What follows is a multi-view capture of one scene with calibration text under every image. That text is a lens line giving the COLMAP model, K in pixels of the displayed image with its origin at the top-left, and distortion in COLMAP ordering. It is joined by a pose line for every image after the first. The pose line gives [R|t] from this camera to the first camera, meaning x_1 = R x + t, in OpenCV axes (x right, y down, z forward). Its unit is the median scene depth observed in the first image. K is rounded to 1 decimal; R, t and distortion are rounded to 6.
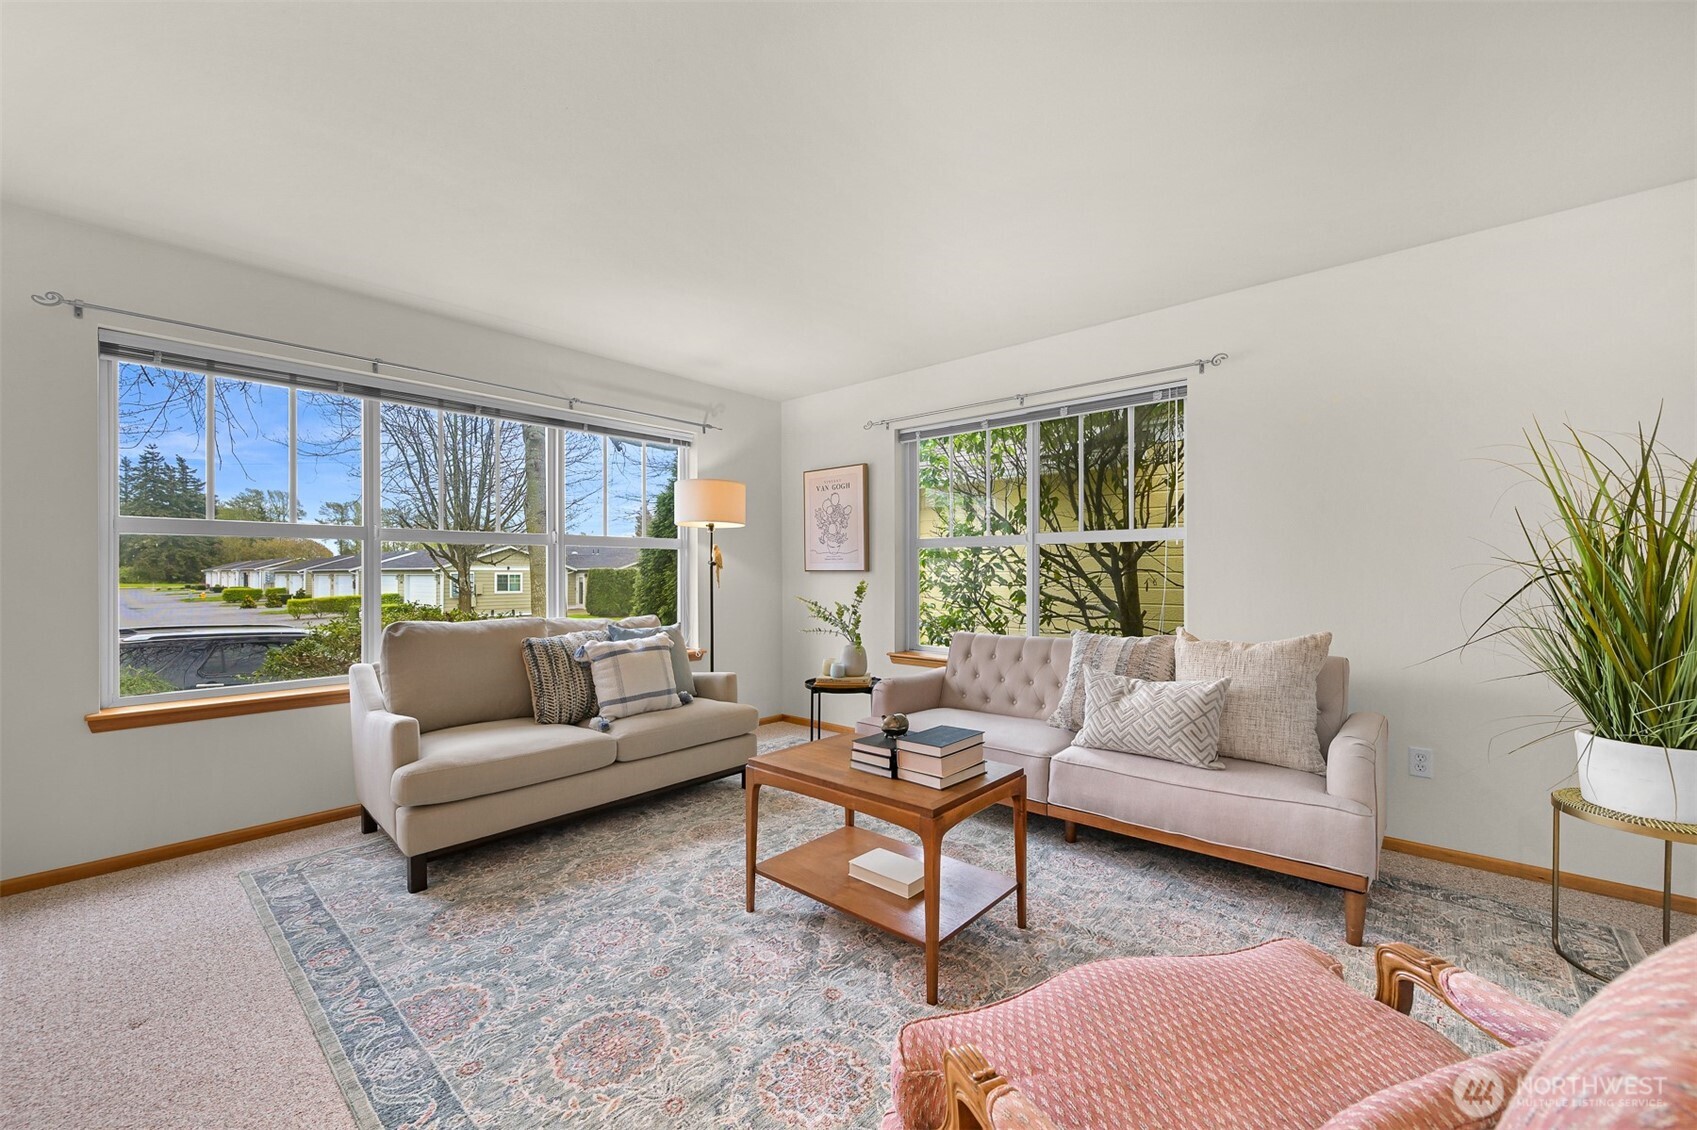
lens RADIAL K [[672.5, 0, 857.8], [0, 672.5, 564.2], [0, 0, 1]] dist [0.000409, -0.000027]
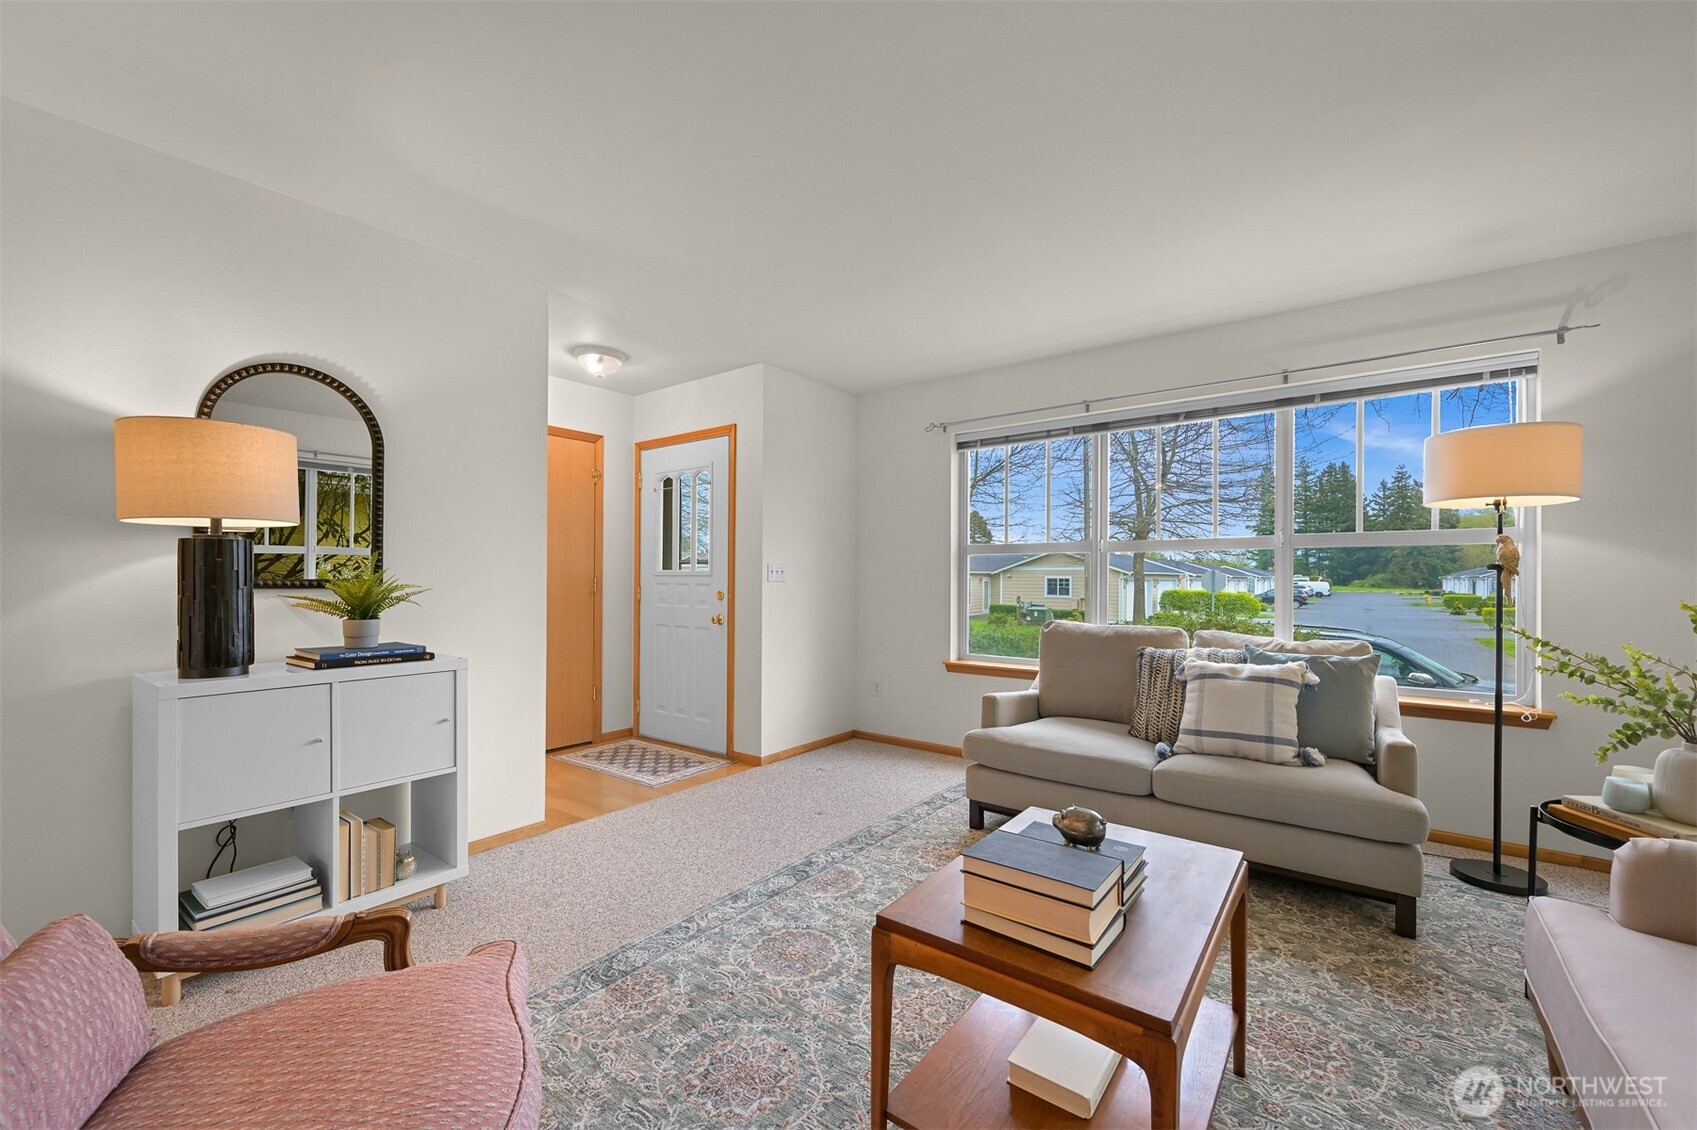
lens RADIAL K [[679.1, 0, 866.3], [0, 679.1, 574.4], [0, 0, 1]] dist [0.000782, -0.000046]
pose [[0.078991, -0.003256, -0.996870, 0.462191], [0.008299, 0.999962, -0.002609, 0.003428], [0.996841, -0.008067, 0.079015, 0.519739]]
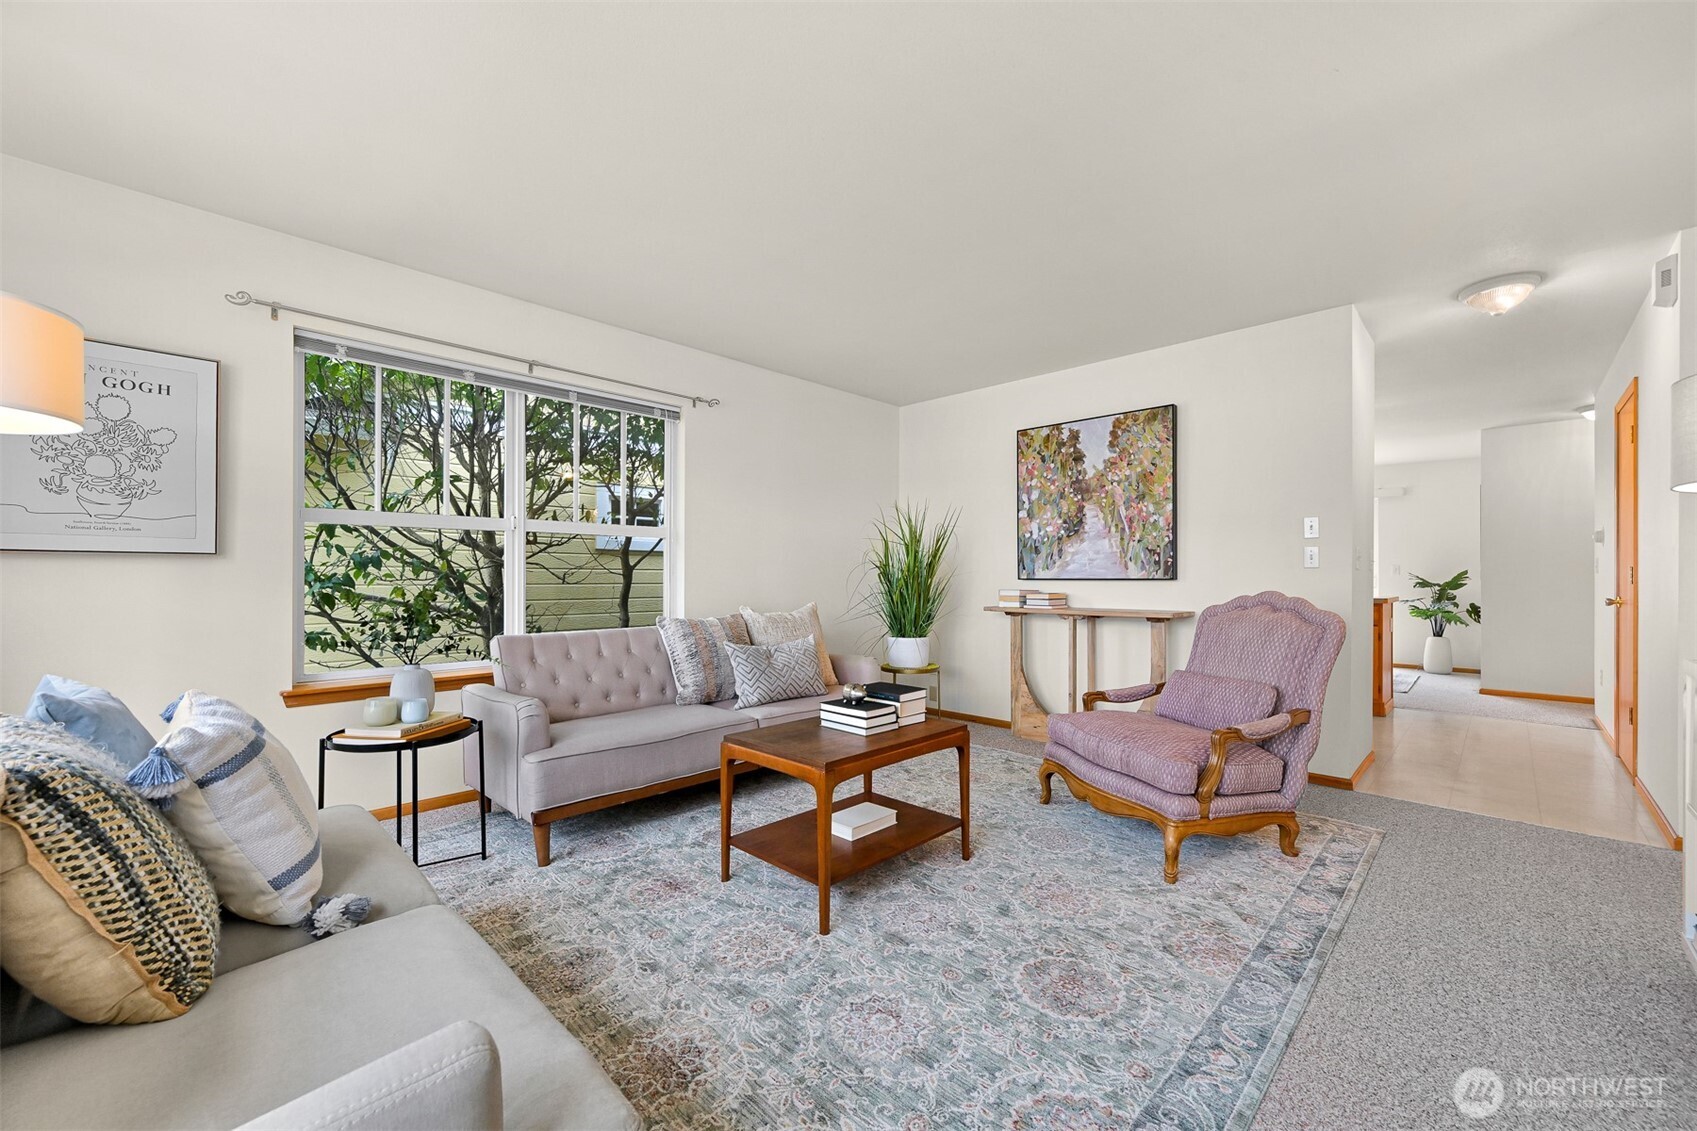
lens RADIAL K [[667.1, 0, 852.3], [0, 667.1, 568.1], [0, 0, 1]] dist [0.000502, 0.000052]
pose [[0.058561, 0.014336, 0.998181, -0.737875], [-0.014065, 0.999809, -0.013535, 0.030573], [-0.998185, -0.013247, 0.058751, 0.647437]]
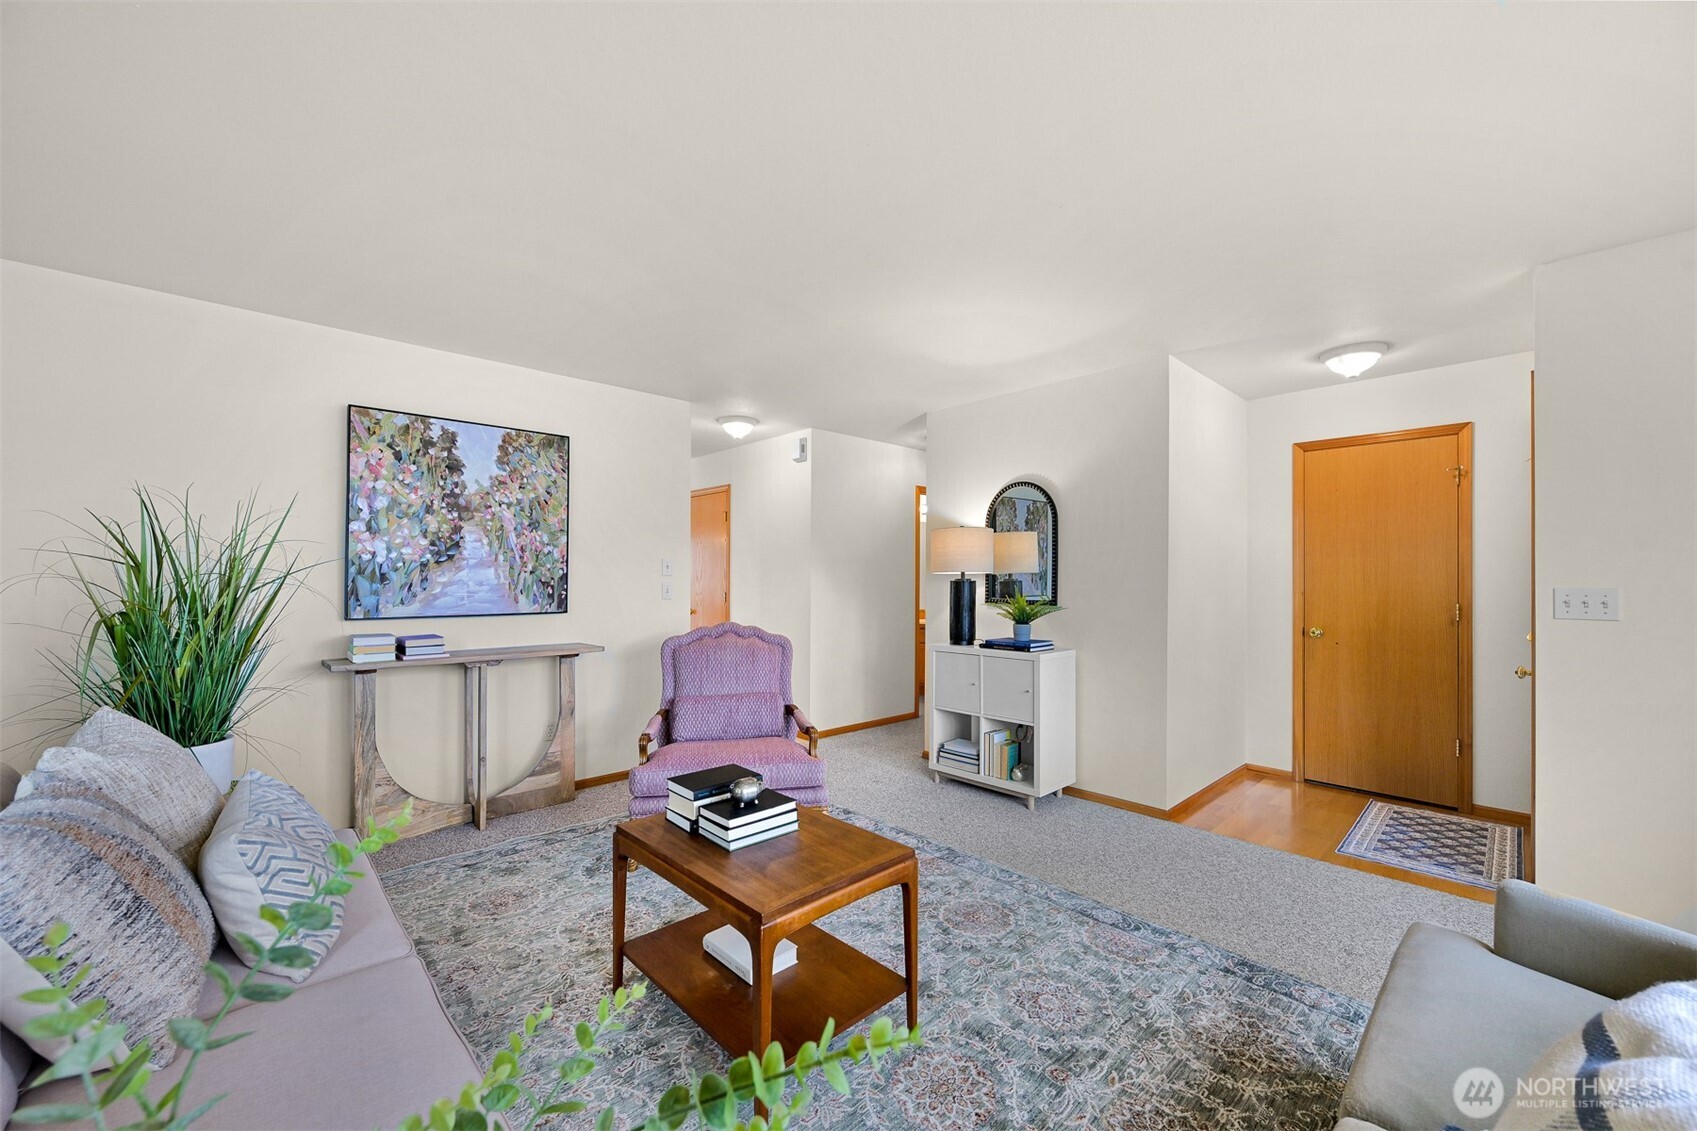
lens RADIAL K [[667.1, 0, 852.3], [0, 667.1, 568.1], [0, 0, 1]] dist [0.000502, 0.000052]
pose [[-0.994658, -0.000572, 0.103225, -0.121060], [-0.003539, 0.999586, -0.028566, -0.022023], [-0.103166, -0.028779, -0.994248, 1.295188]]
